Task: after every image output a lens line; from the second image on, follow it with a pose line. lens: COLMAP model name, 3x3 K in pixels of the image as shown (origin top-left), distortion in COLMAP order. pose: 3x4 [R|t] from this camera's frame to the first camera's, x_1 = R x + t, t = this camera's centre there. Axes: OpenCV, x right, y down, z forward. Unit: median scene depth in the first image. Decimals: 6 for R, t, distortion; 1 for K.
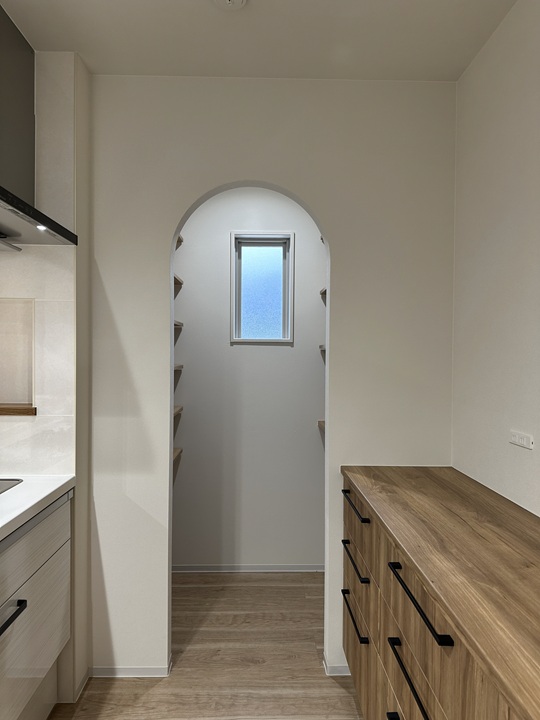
lens RADIAL K [[501.8, 0, 271.0], [0, 501.8, 362.0], [0, 0, 1]] dist [0.001974, -0.005017]
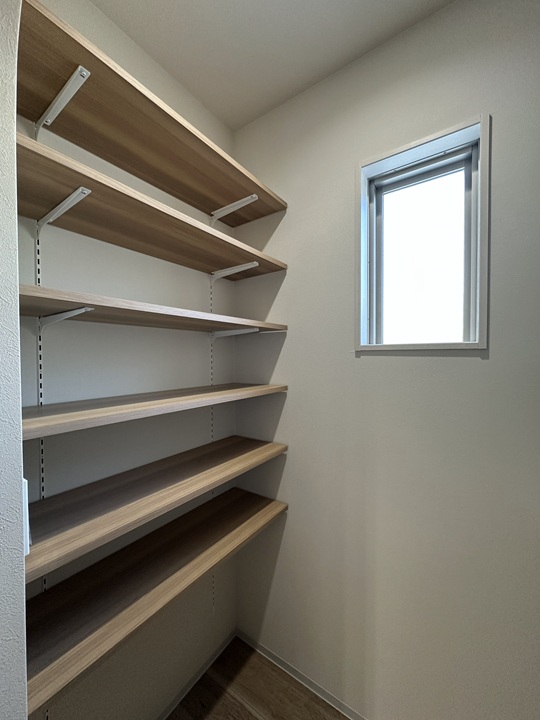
lens RADIAL K [[286.0, 0, 267.9], [0, 286.0, 357.8], [0, 0, 1]] dist [-0.003646, 0.001370]
pose [[0.789618, -0.002689, -0.613593, 0.058236], [0.007599, 0.999957, 0.005397, -0.043026], [0.613552, -0.008924, 0.789604, 0.839548]]
